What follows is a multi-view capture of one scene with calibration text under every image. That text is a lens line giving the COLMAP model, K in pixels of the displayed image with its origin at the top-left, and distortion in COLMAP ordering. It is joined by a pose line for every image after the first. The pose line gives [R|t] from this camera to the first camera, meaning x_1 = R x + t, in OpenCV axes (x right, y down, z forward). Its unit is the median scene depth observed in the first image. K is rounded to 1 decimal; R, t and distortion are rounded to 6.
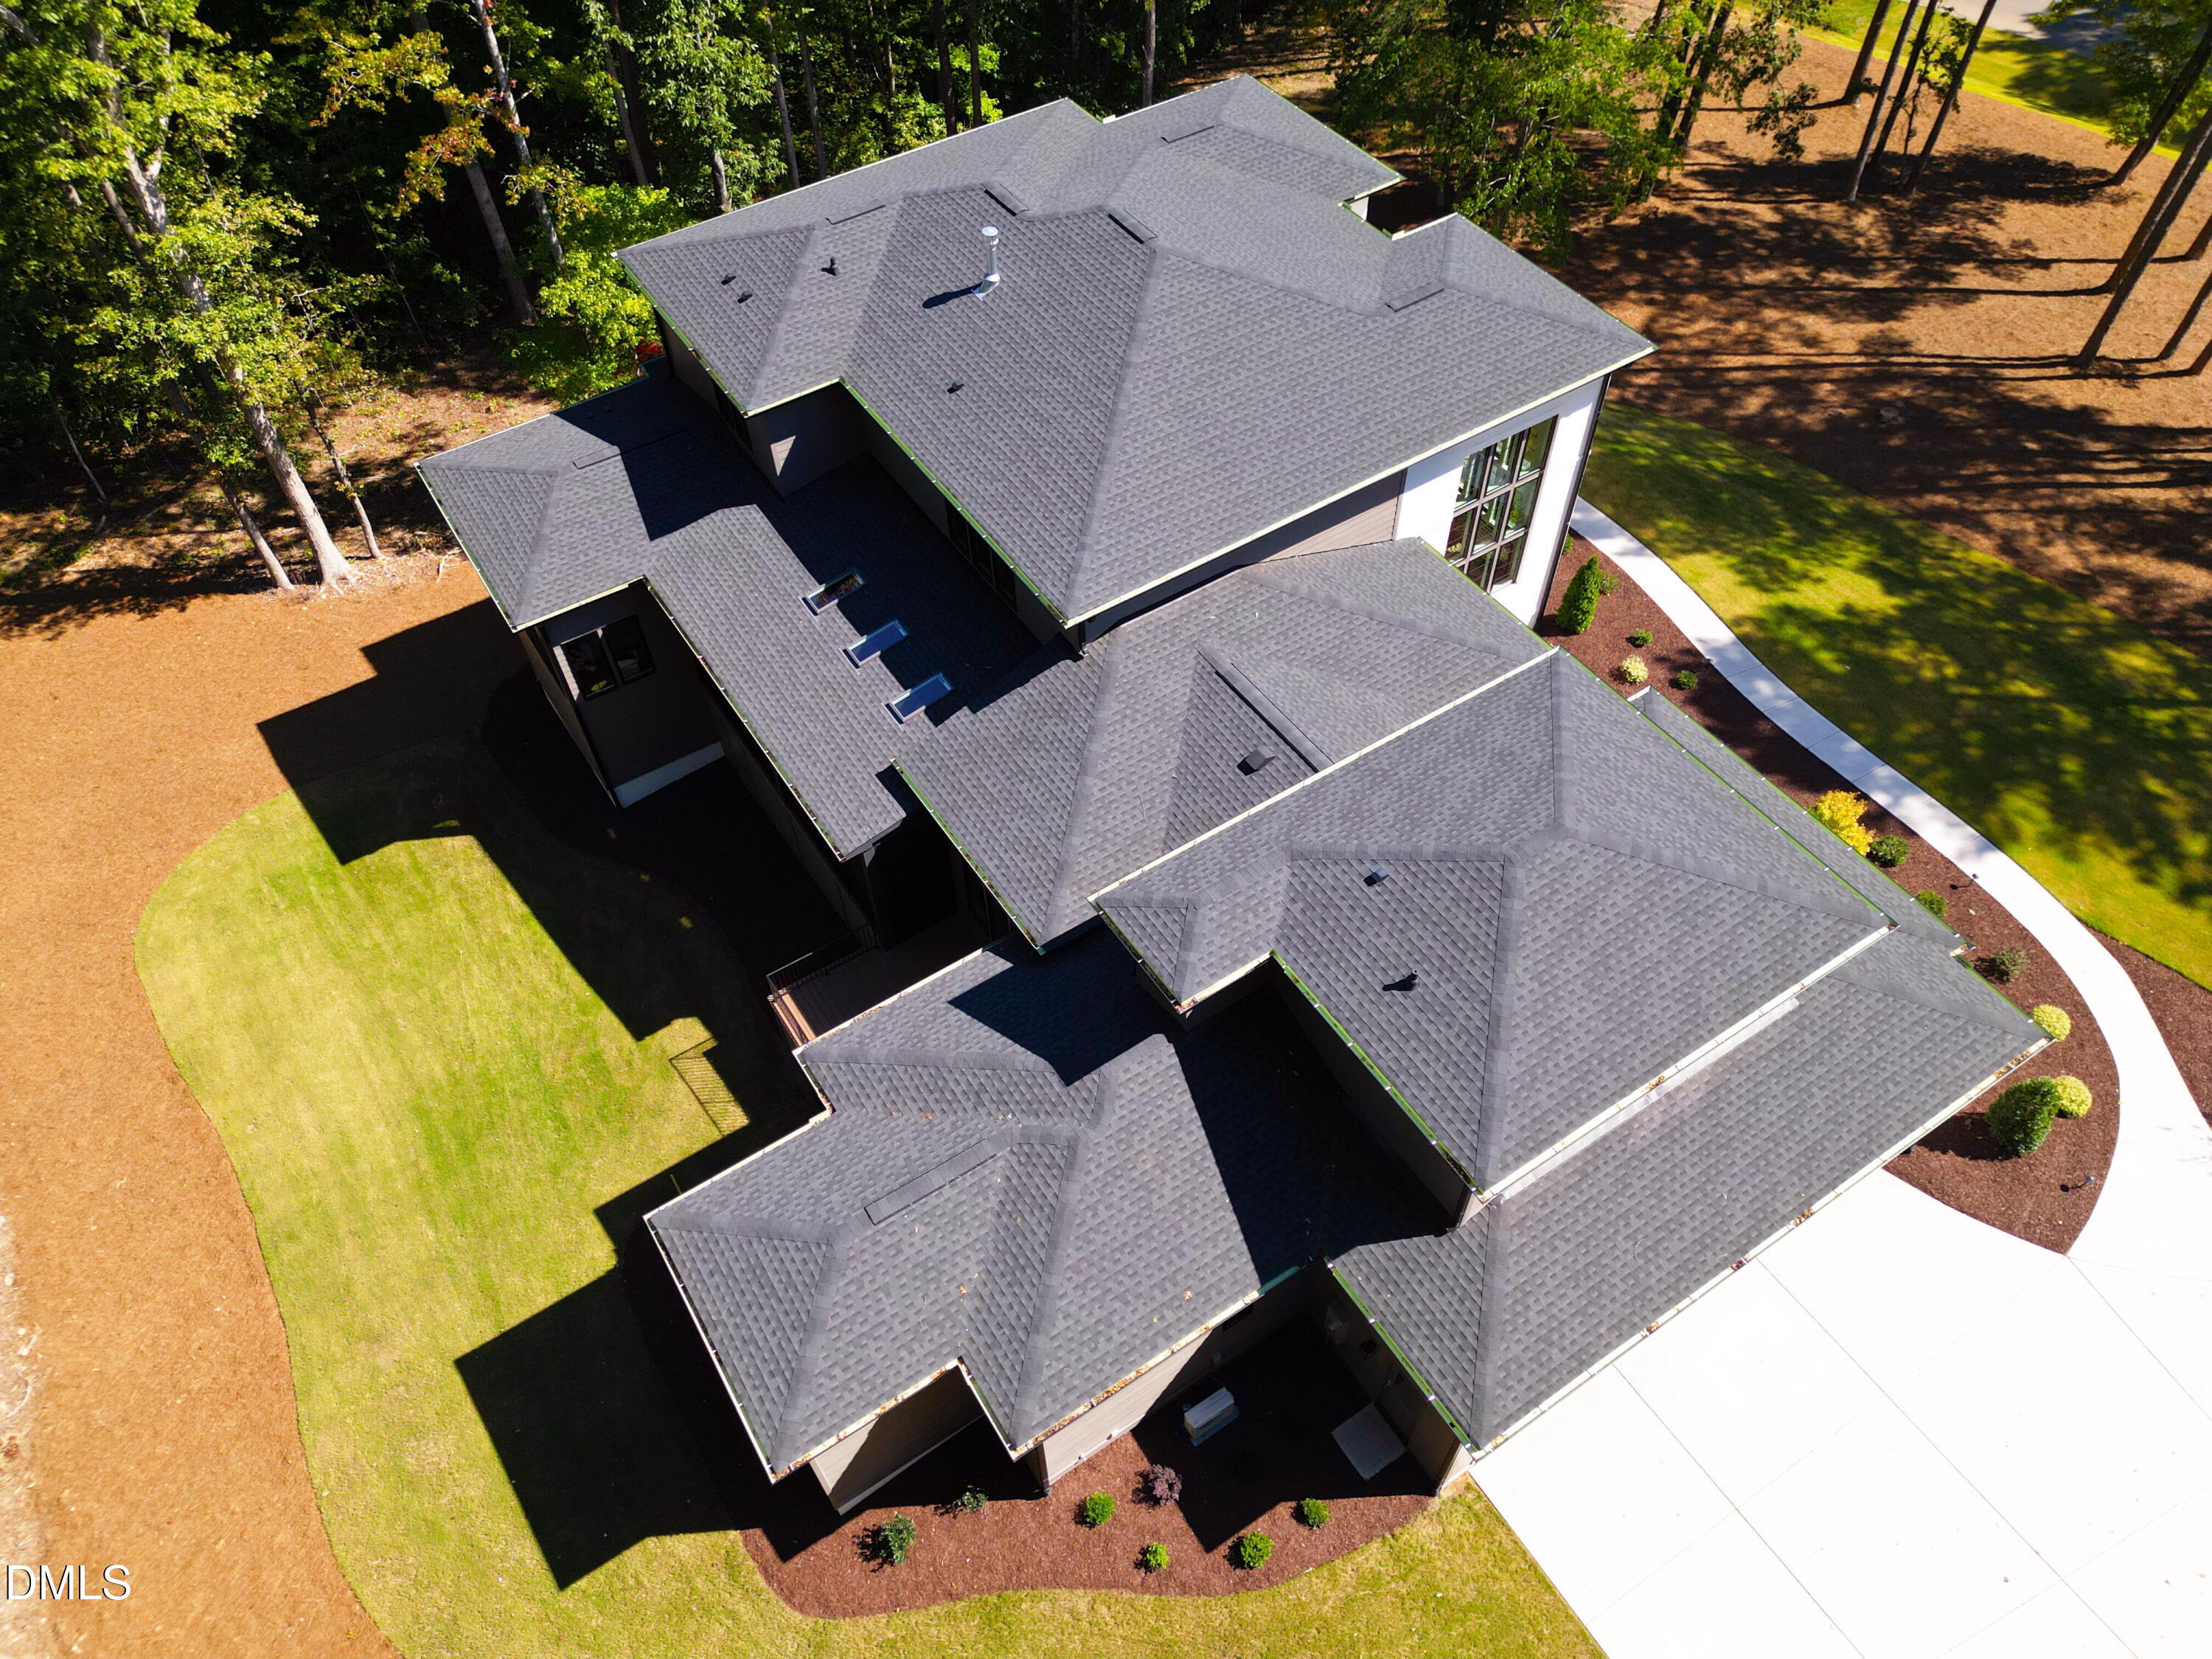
lens RADIAL K [[1538.9, 0, 1089.3], [0, 1538.9, 824.5], [0, 0, 1]] dist [0.058275, -0.037103]
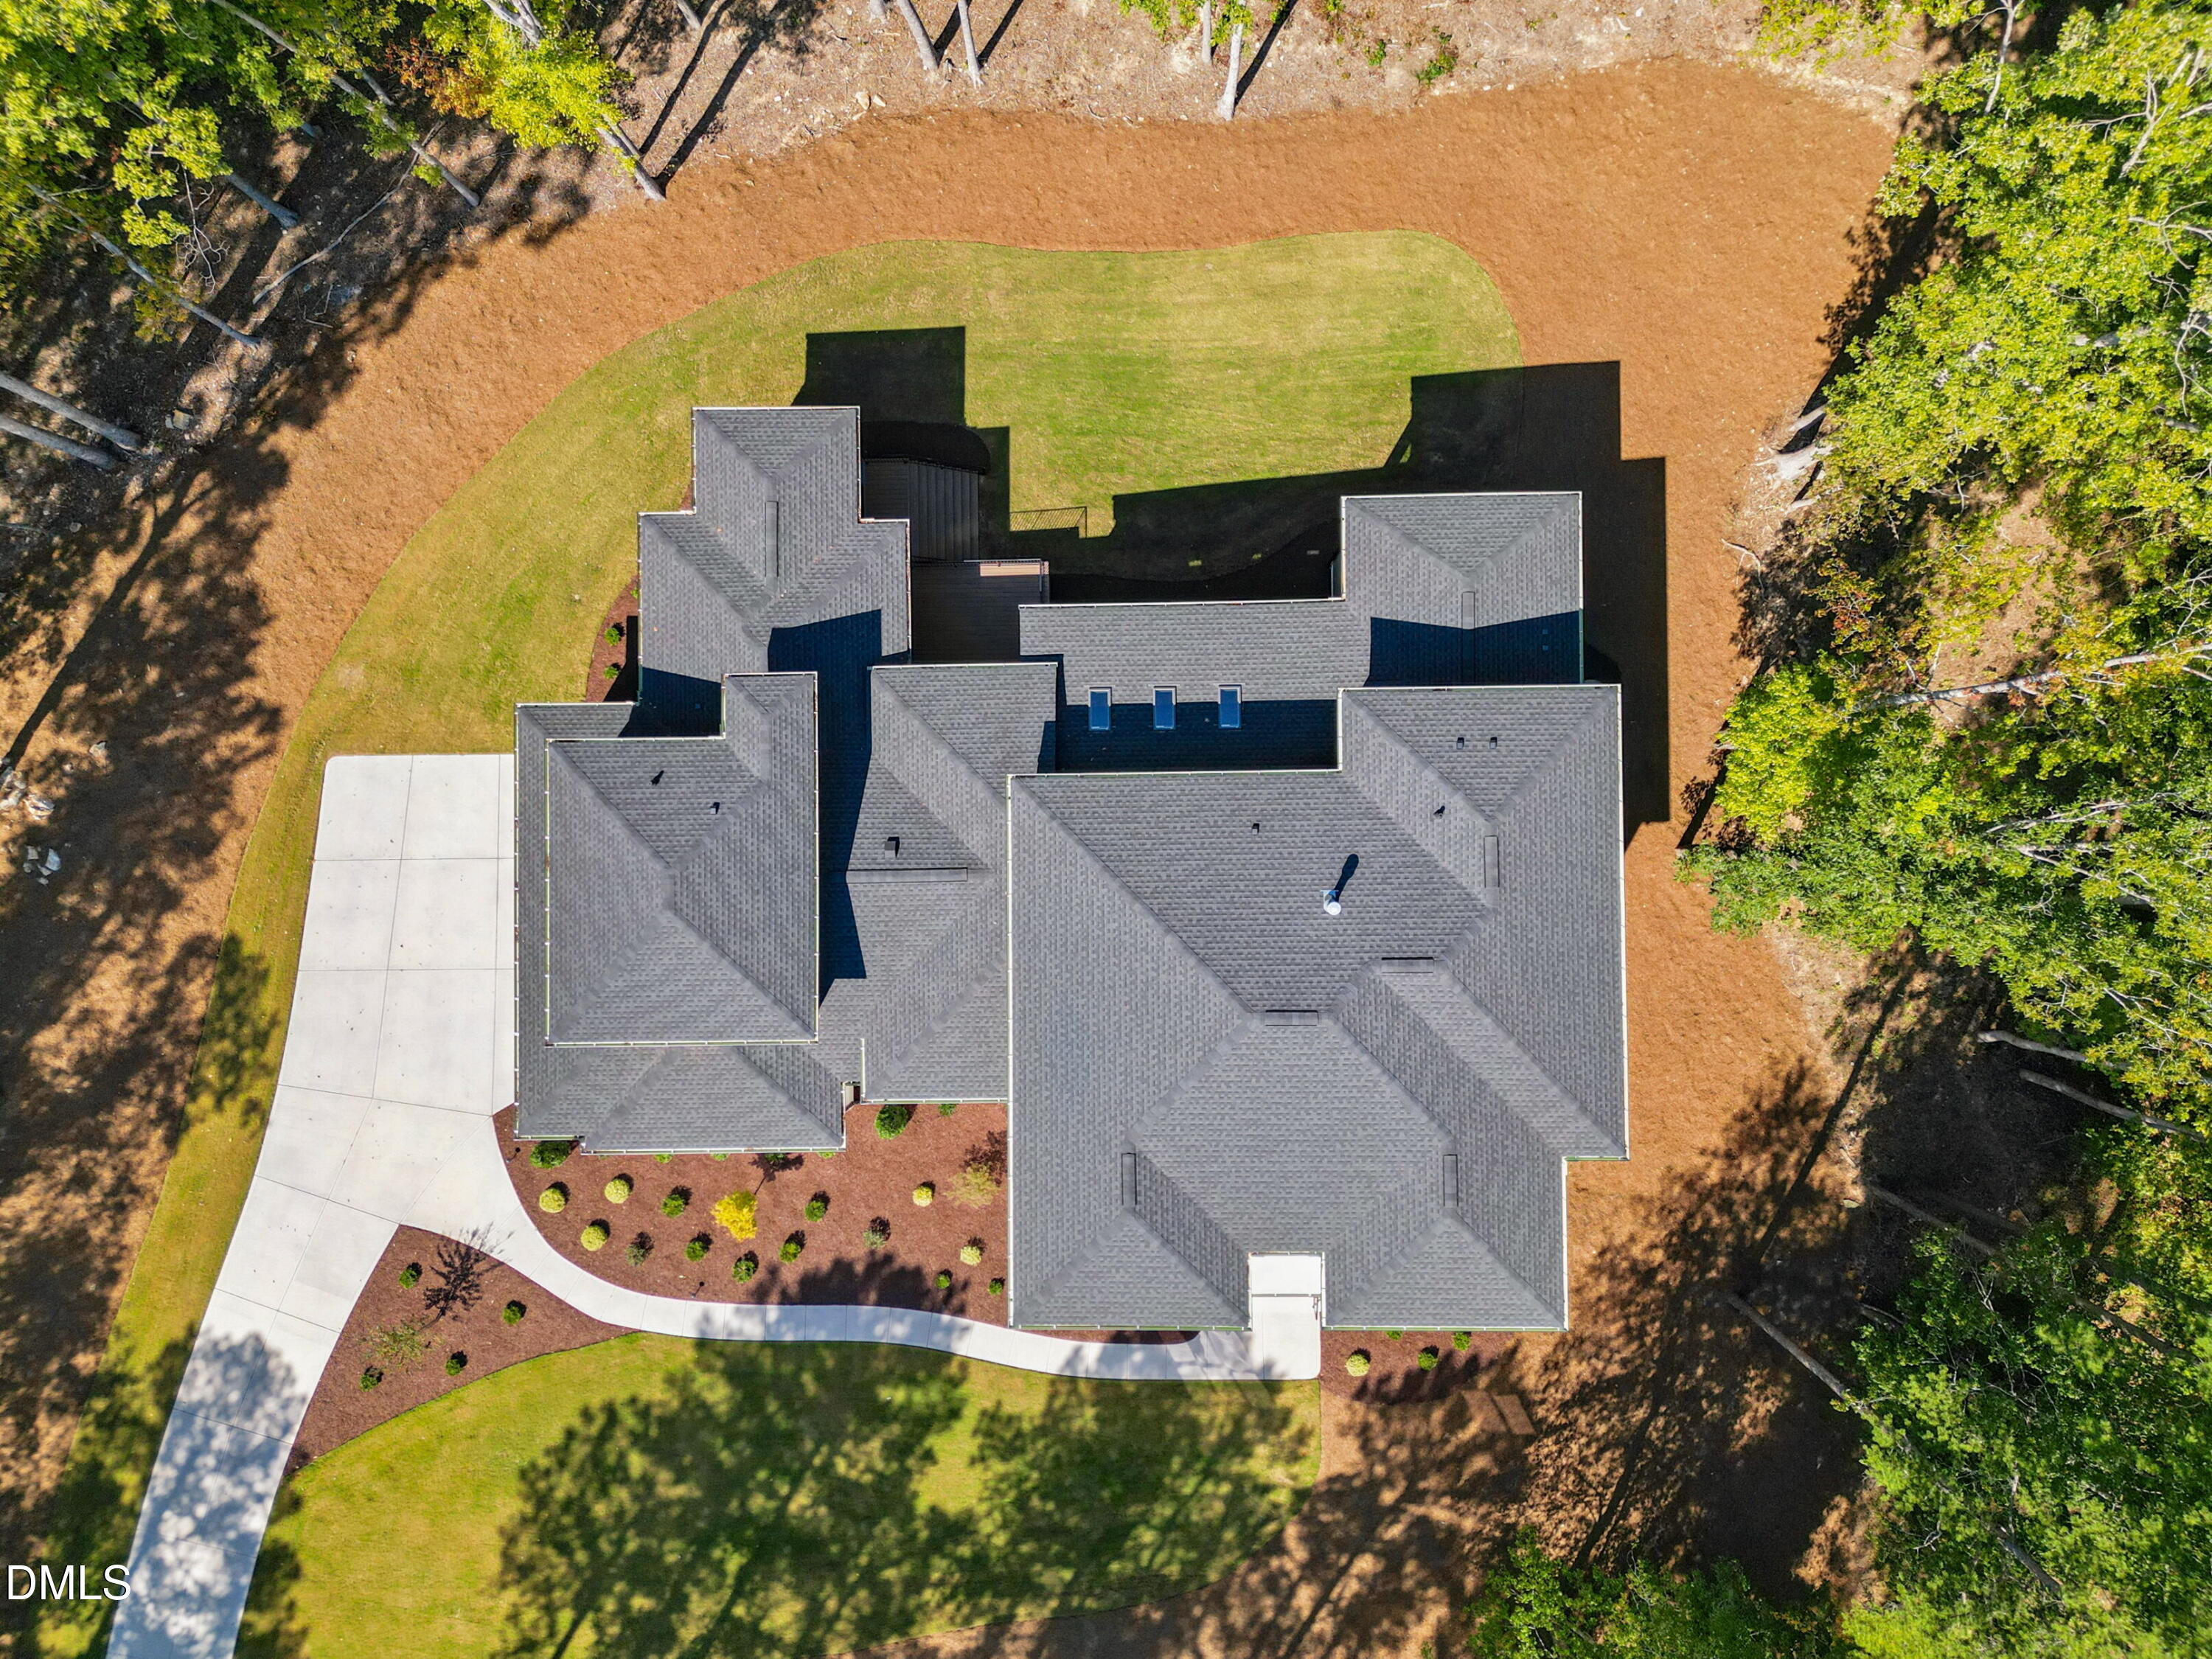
lens RADIAL K [[1538.9, 0, 1097.6], [0, 1538.9, 825.7], [0, 0, 1]] dist [0.058275, -0.037103]
pose [[-0.532825, 0.846000, 0.019562, -0.039869], [-0.634698, -0.414819, 0.651984, -0.957555], [0.559693, 0.334978, 0.757980, -0.039360]]
